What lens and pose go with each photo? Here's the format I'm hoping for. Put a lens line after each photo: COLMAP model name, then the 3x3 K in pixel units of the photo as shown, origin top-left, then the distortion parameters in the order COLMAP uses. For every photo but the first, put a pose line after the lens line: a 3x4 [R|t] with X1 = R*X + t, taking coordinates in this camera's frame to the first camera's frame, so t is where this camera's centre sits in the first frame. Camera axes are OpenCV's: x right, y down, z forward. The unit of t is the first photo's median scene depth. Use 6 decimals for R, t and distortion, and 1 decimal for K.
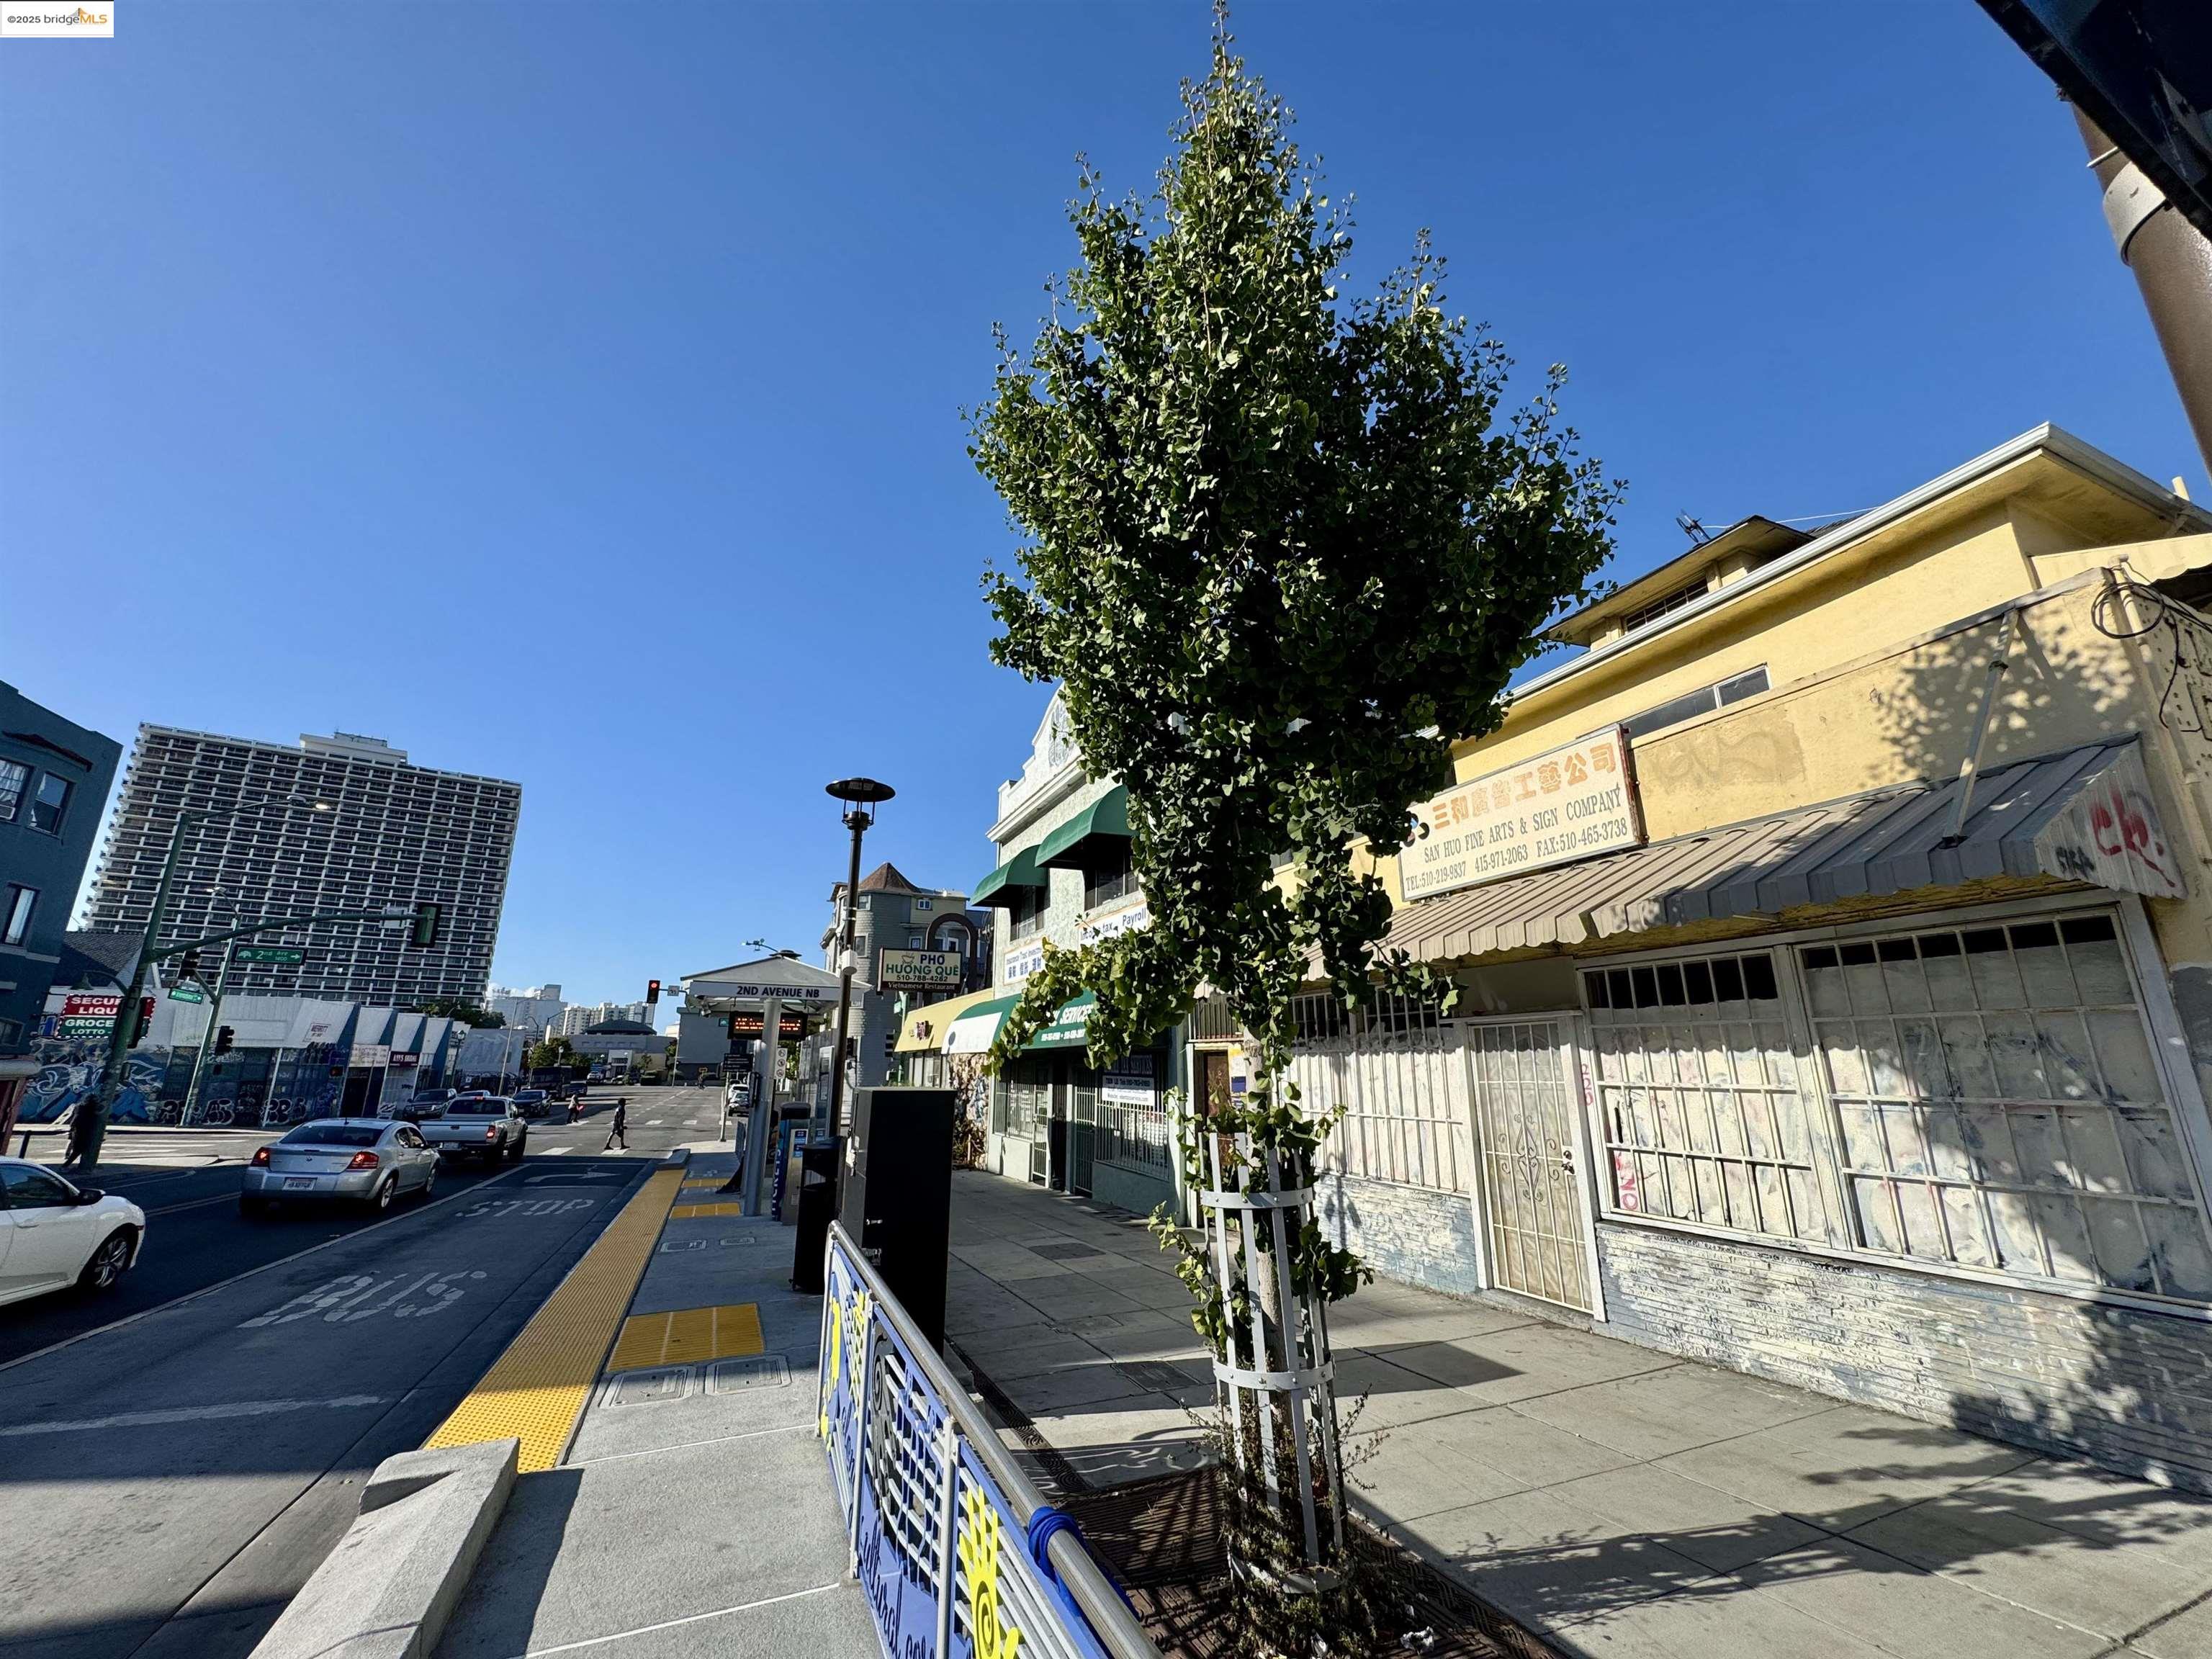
lens RADIAL K [[882.2, 0, 1106.0], [0, 882.2, 829.5], [0, 0, 1]] dist [-0.002293, -0.000204]
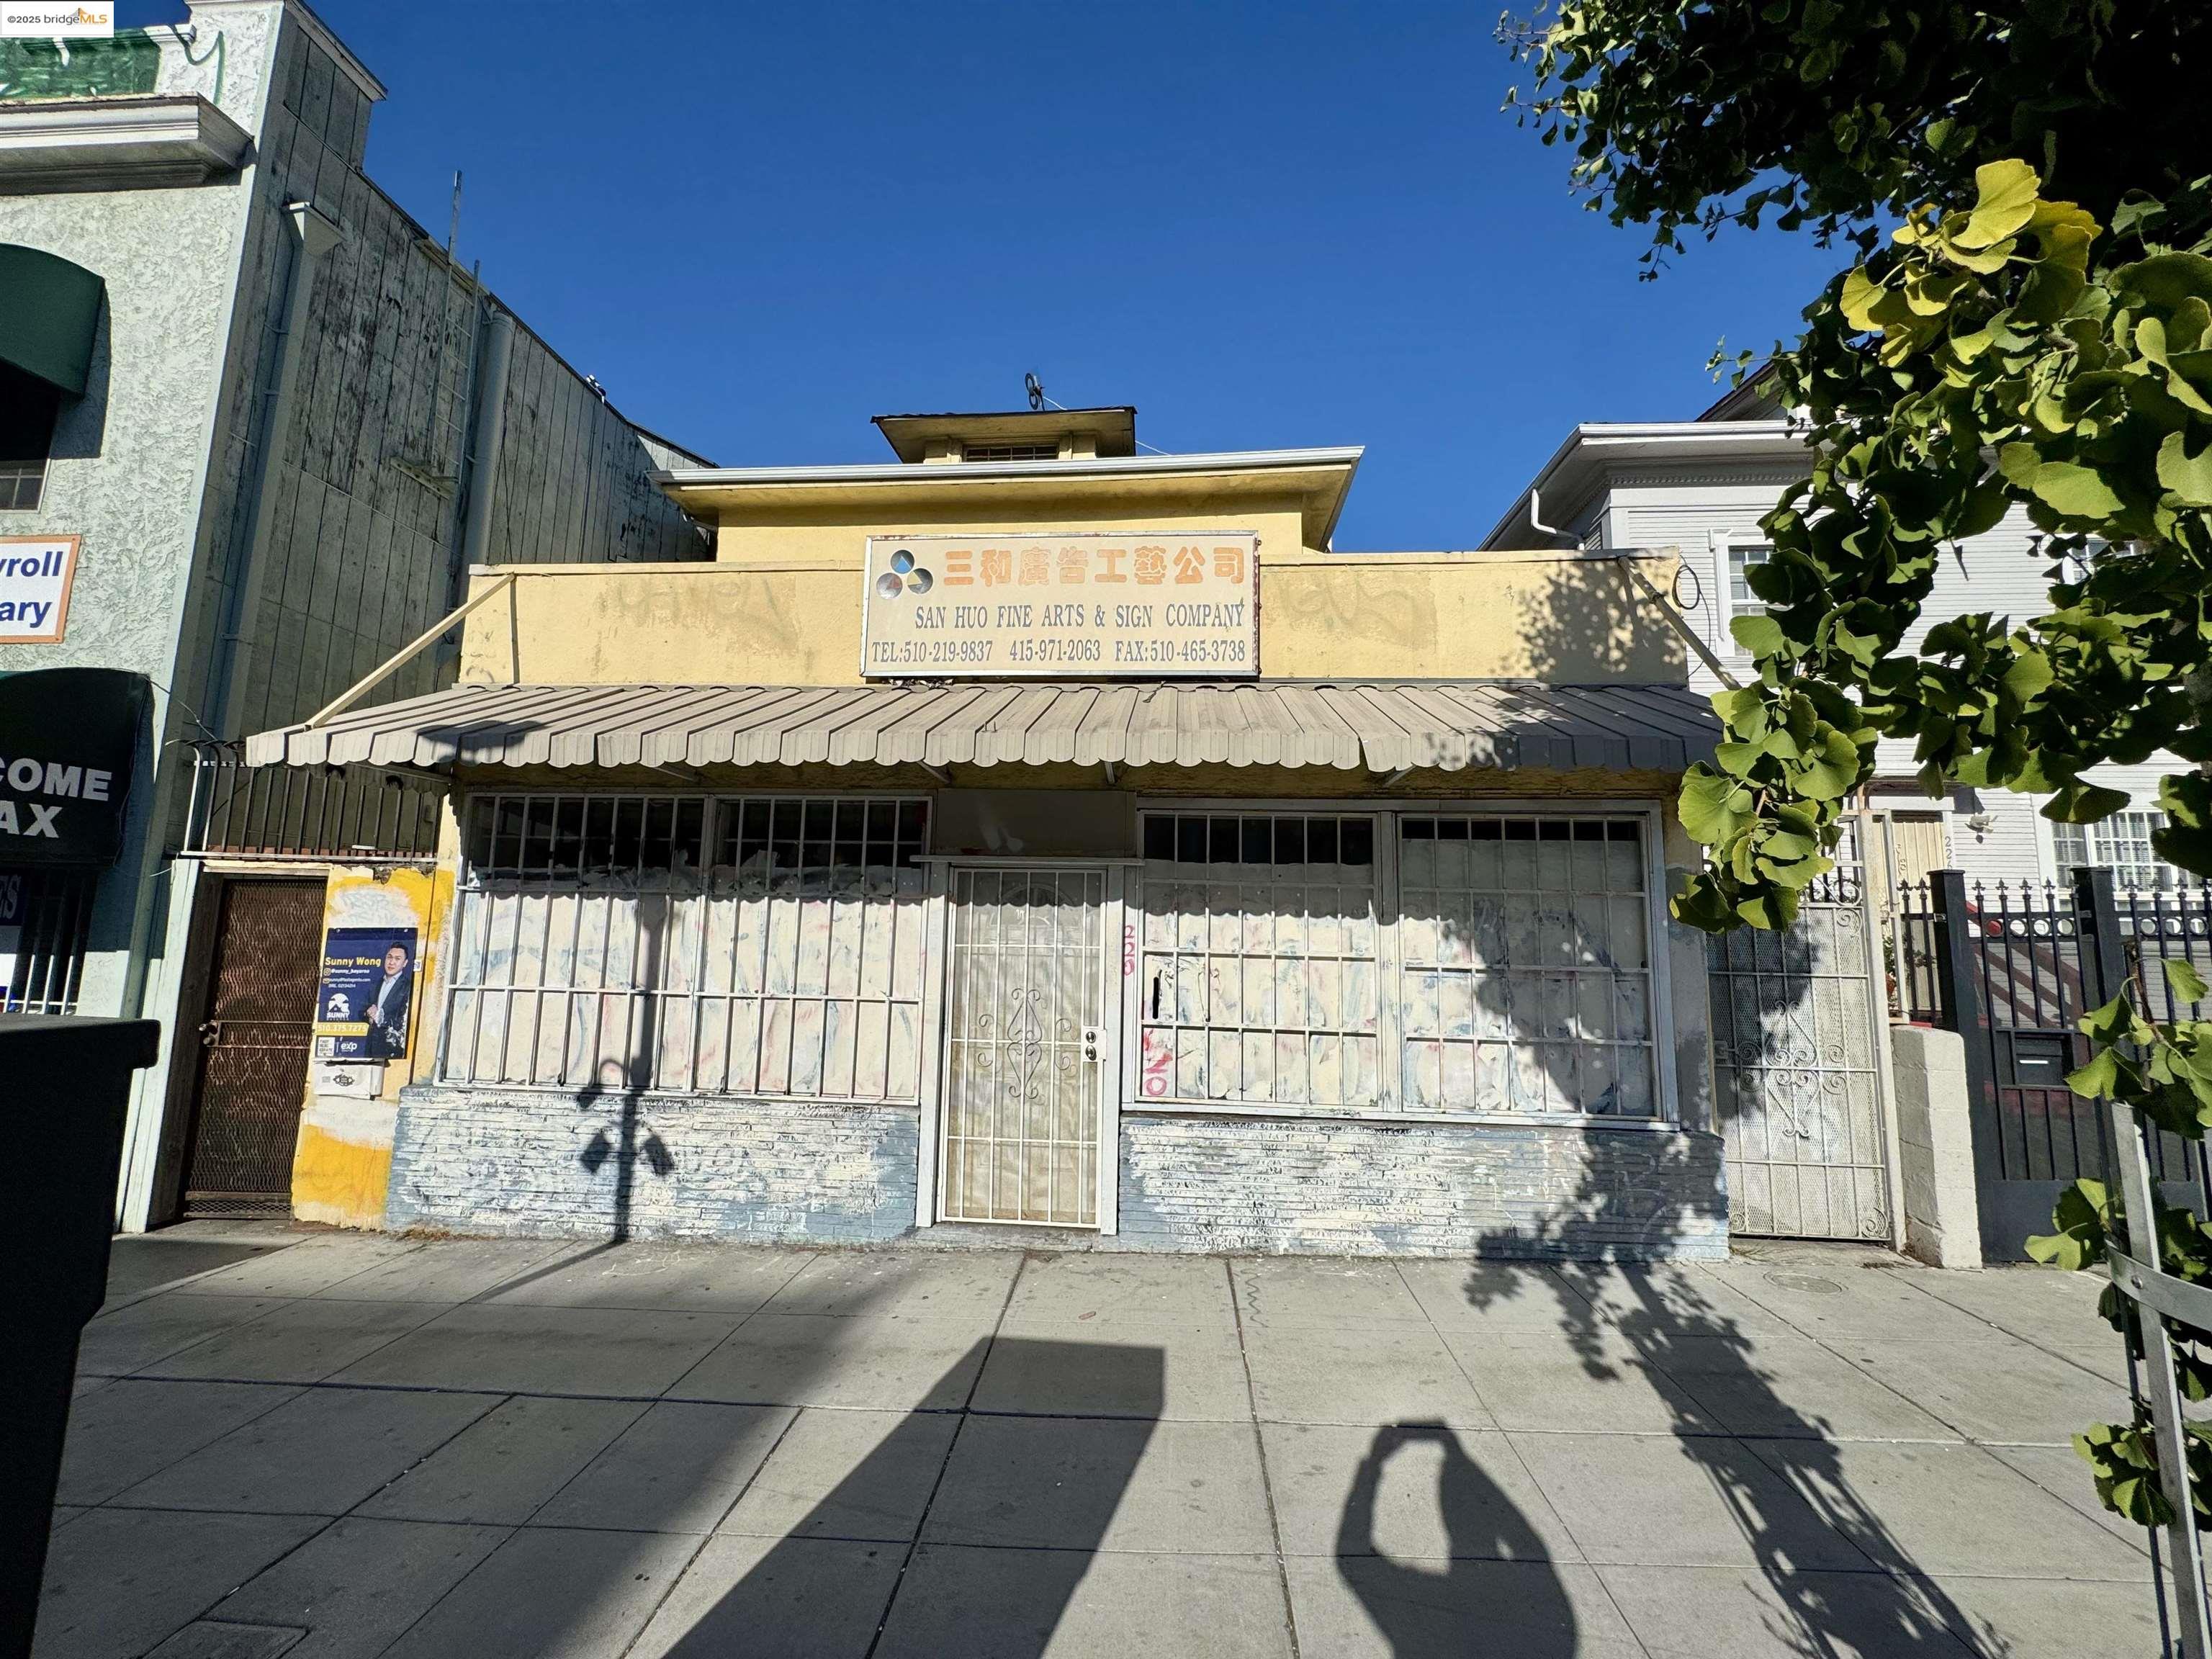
lens RADIAL K [[882.2, 0, 1106.0], [0, 882.2, 829.5], [0, 0, 1]] dist [-0.002293, -0.000204]
pose [[0.458363, 0.115926, 0.881172, -0.199260], [-0.253624, 0.967292, 0.004673, 0.202073], [-0.851809, -0.225628, 0.472773, 0.725562]]
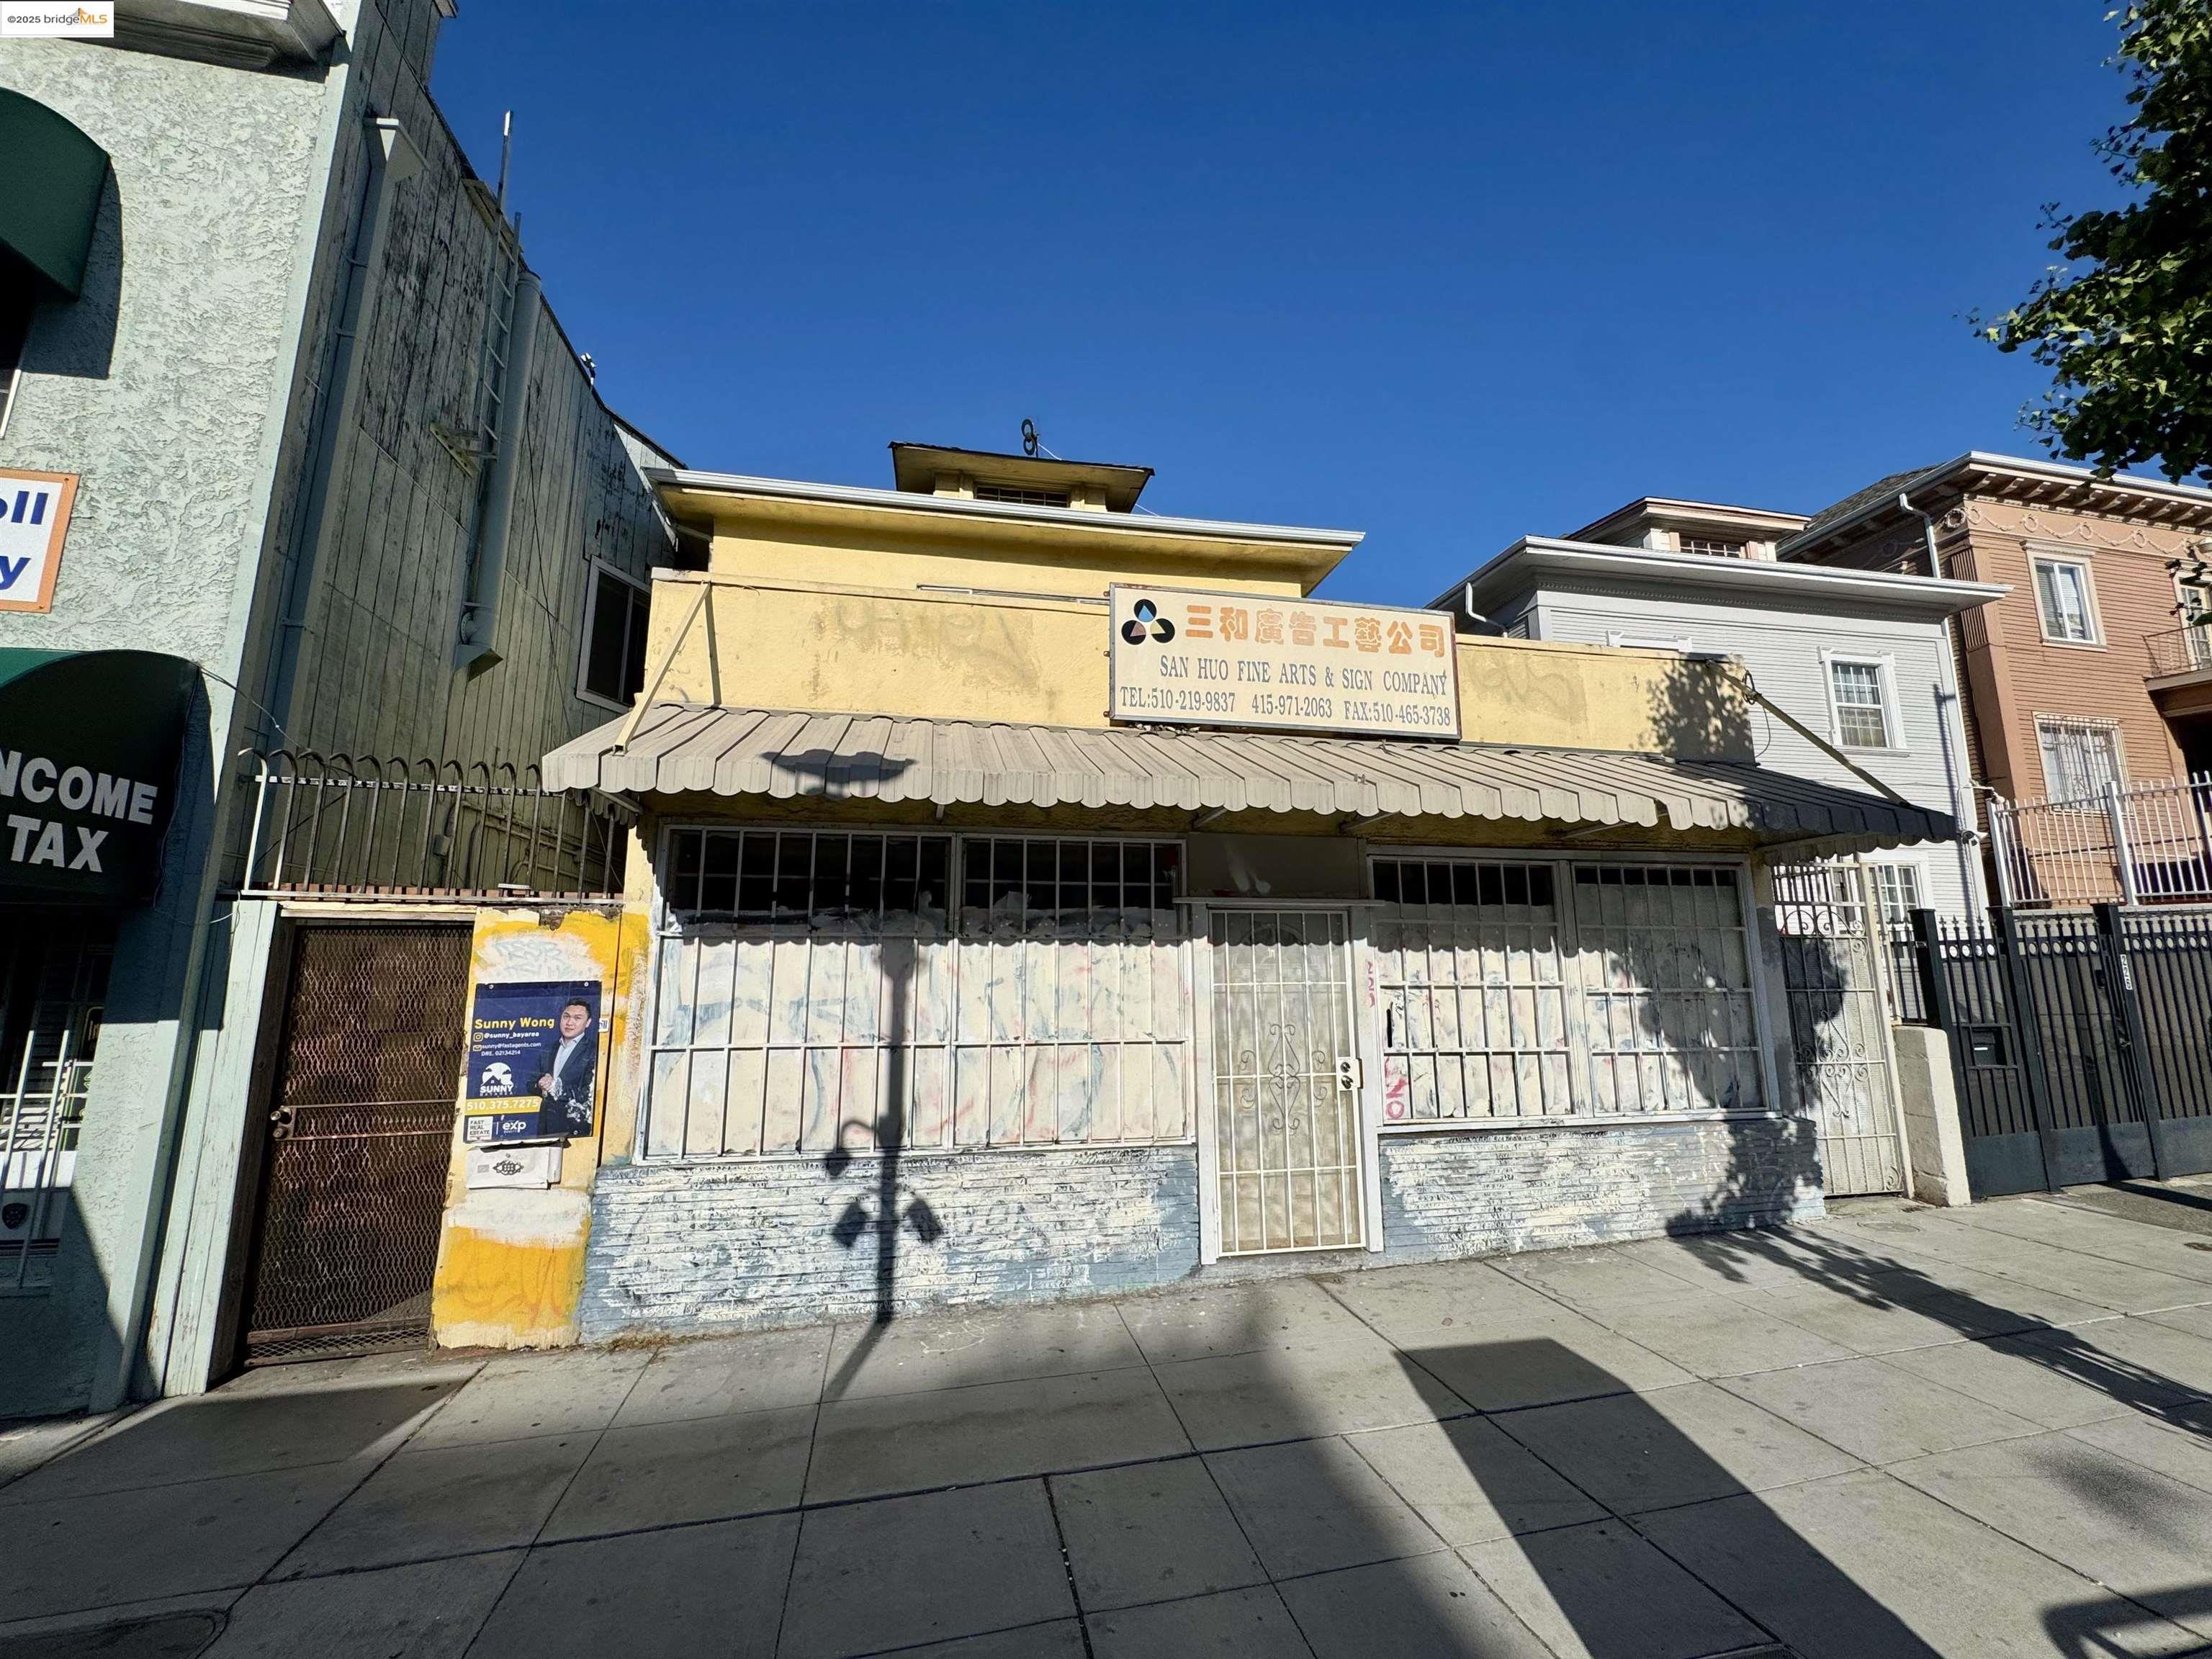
lens RADIAL K [[883.9, 0, 1106.0], [0, 883.9, 829.5], [0, 0, 1]] dist [-0.003304, 0.000373]
pose [[0.197243, 0.161243, 0.967004, -0.408391], [-0.255069, 0.960851, -0.108190, 0.330813], [-0.946591, -0.225313, 0.230649, 1.179667]]
